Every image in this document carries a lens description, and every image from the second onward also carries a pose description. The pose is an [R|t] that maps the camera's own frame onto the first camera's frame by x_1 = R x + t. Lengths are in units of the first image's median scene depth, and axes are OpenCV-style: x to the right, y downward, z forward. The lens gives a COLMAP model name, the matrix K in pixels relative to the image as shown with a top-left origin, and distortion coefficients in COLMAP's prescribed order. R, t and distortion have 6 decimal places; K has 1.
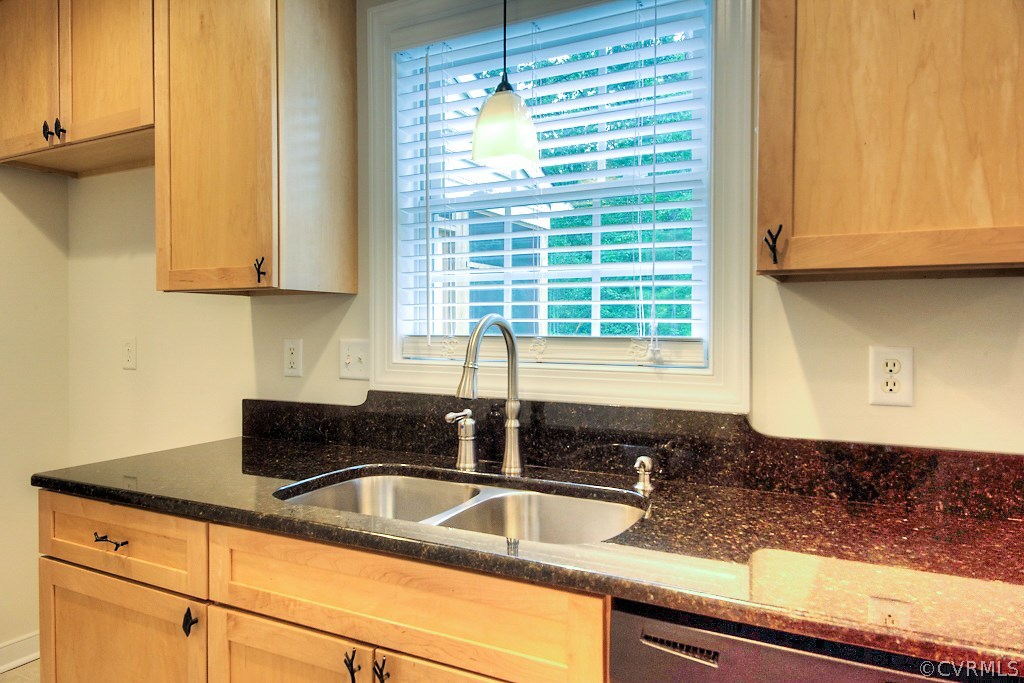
lens RADIAL K [[671.4, 0, 514.2], [0, 671.4, 332.9], [0, 0, 1]] dist [0.036134, -0.028722]
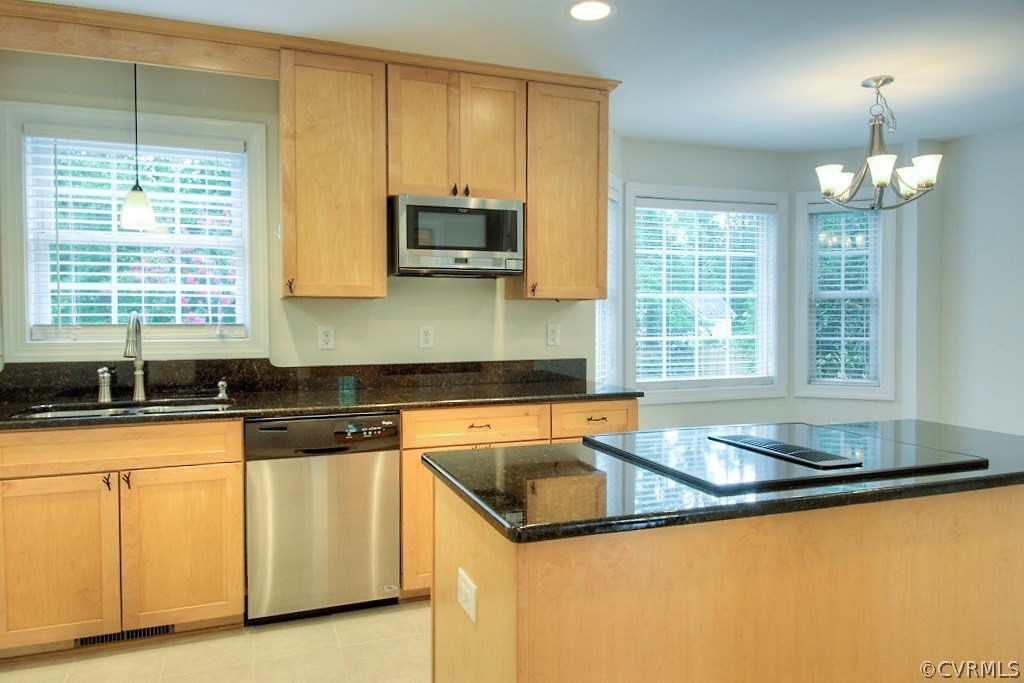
lens RADIAL K [[671.4, 0, 502.0], [0, 671.4, 337.4], [0, 0, 1]] dist [0.036134, -0.028722]
pose [[0.679150, -0.027106, 0.733499, -0.957346], [0.011080, 0.999583, 0.026680, 0.004367], [-0.733916, -0.009993, 0.679167, -1.339898]]
